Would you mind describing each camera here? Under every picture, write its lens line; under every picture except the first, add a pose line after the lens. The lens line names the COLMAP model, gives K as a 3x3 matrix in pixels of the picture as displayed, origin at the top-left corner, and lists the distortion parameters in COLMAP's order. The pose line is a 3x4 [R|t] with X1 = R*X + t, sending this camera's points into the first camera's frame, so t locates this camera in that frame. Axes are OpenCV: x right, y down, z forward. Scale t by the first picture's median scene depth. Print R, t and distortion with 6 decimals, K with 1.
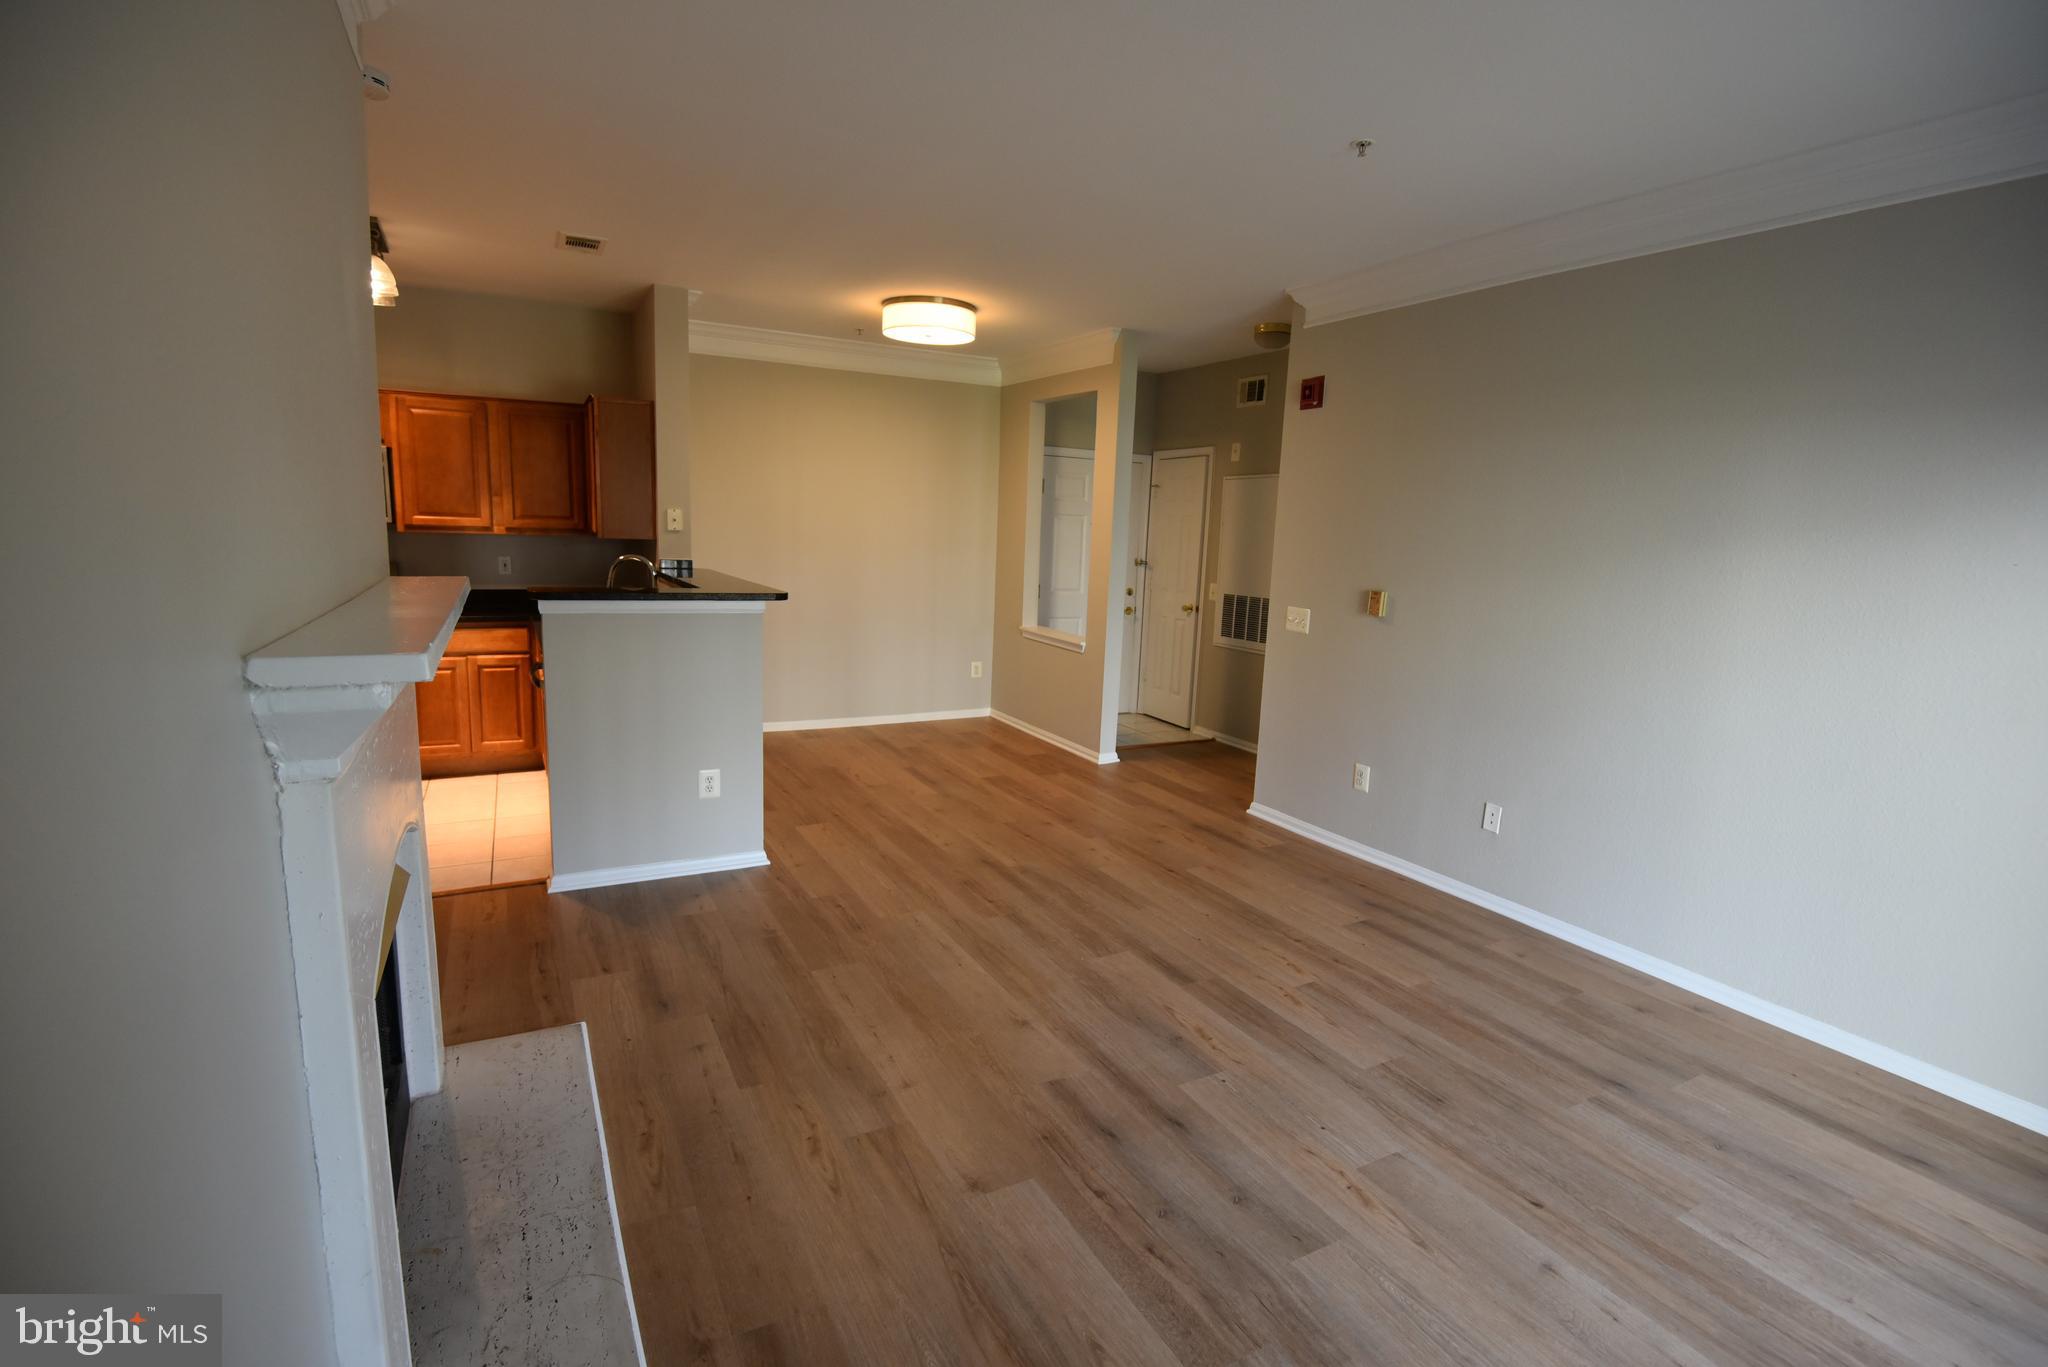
lens RADIAL K [[938.6, 0, 1014.7], [0, 938.6, 680.2], [0, 0, 1]] dist [-0.004260, -0.010809]
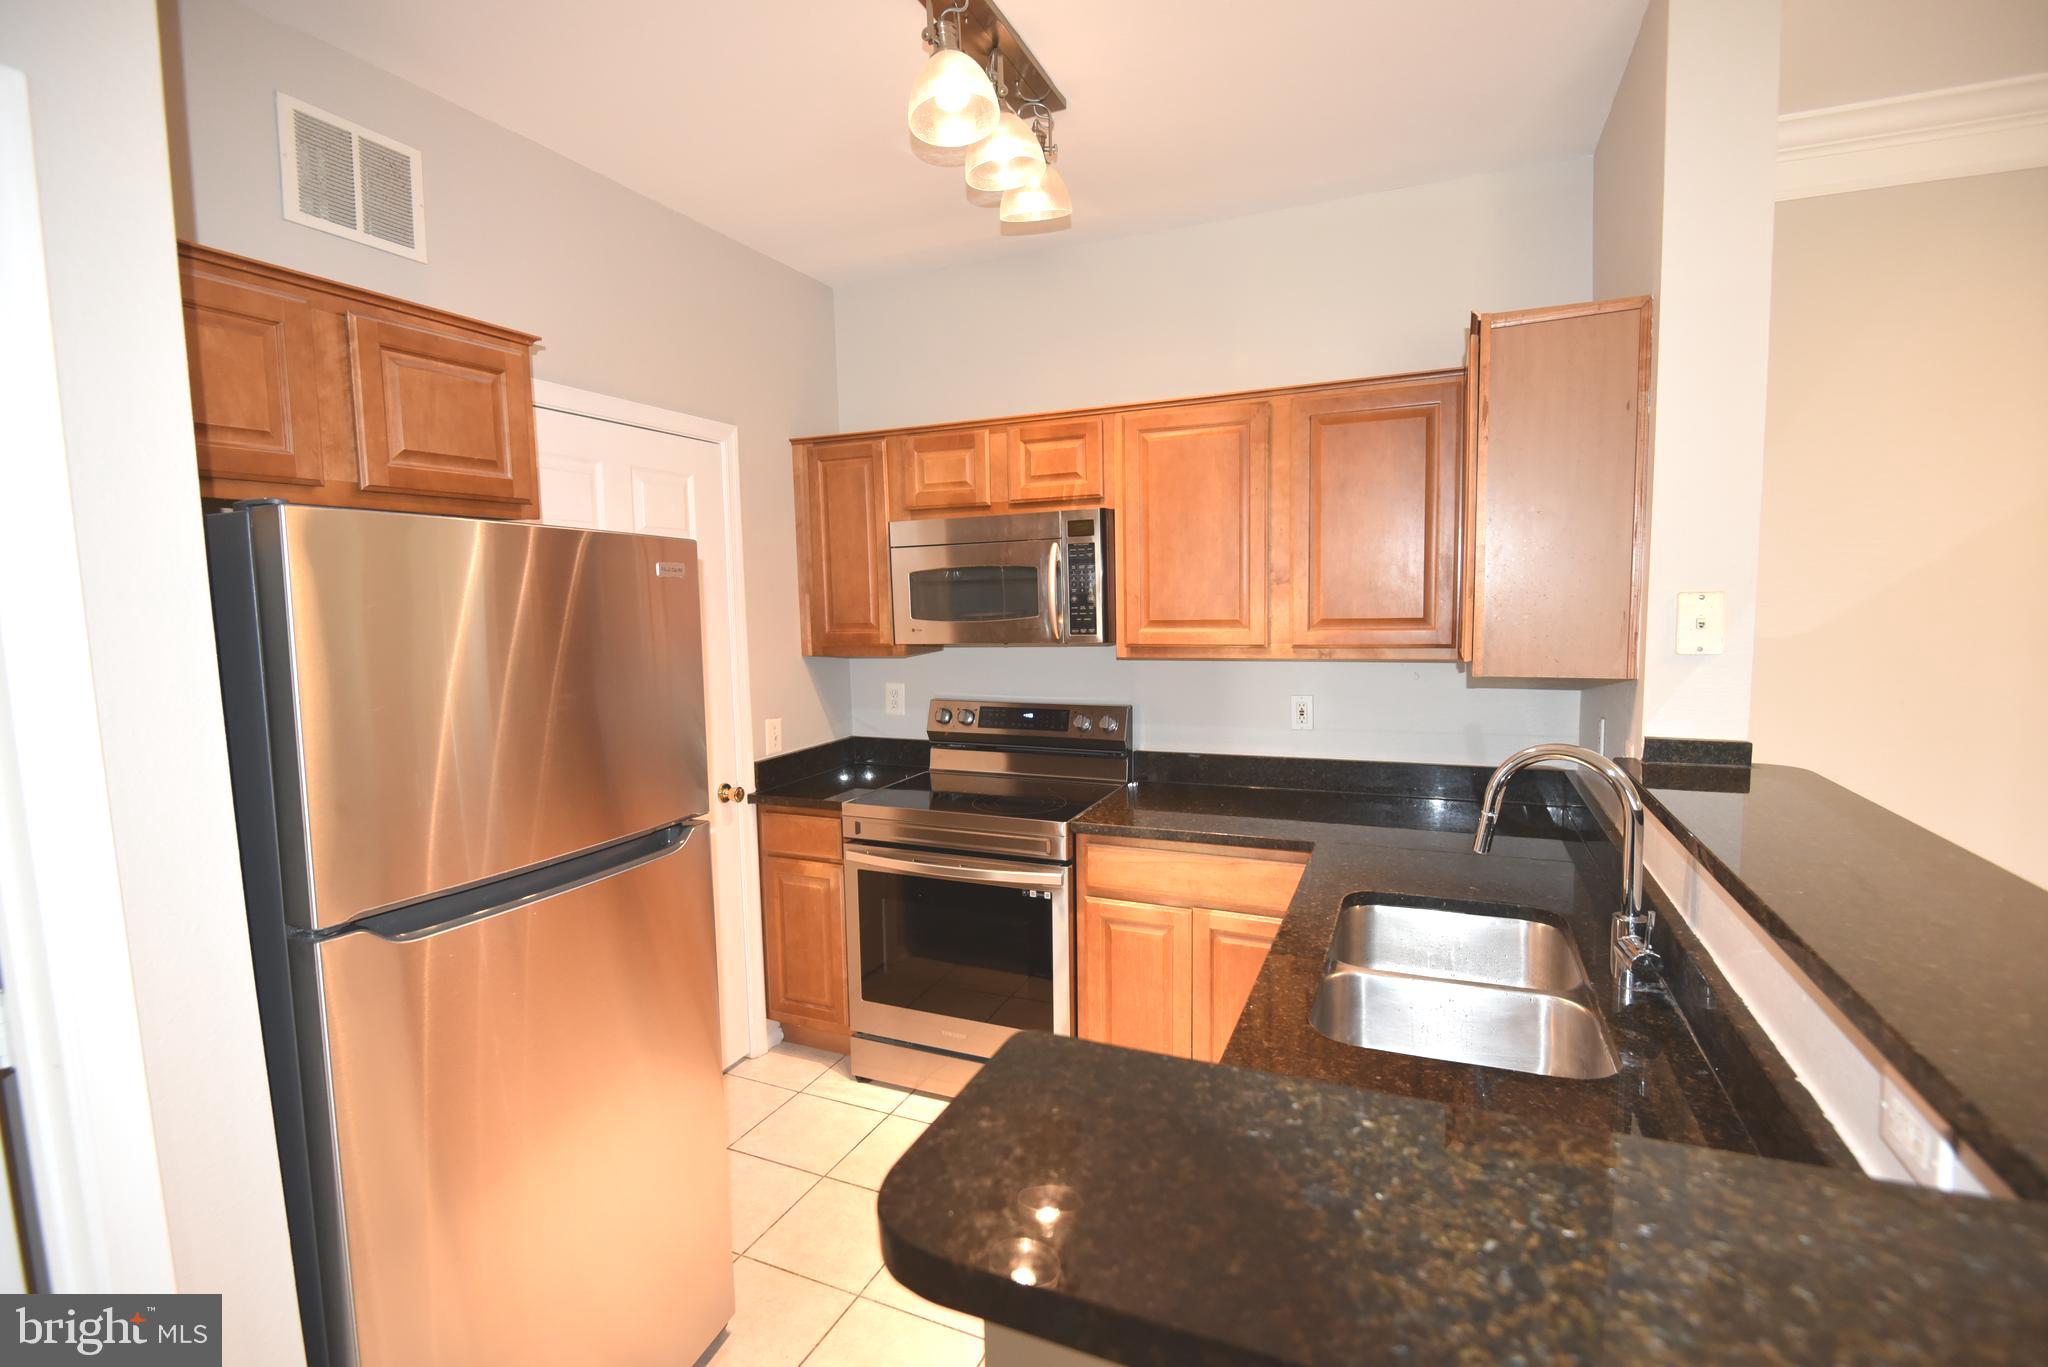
lens RADIAL K [[938.6, 0, 1014.7], [0, 938.6, 680.2], [0, 0, 1]] dist [-0.004260, -0.010809]
pose [[0.612177, 0.022860, -0.790390, -0.249594], [-0.081590, 0.996073, -0.034385, -0.119936], [0.786500, 0.085538, 0.611638, 0.604126]]
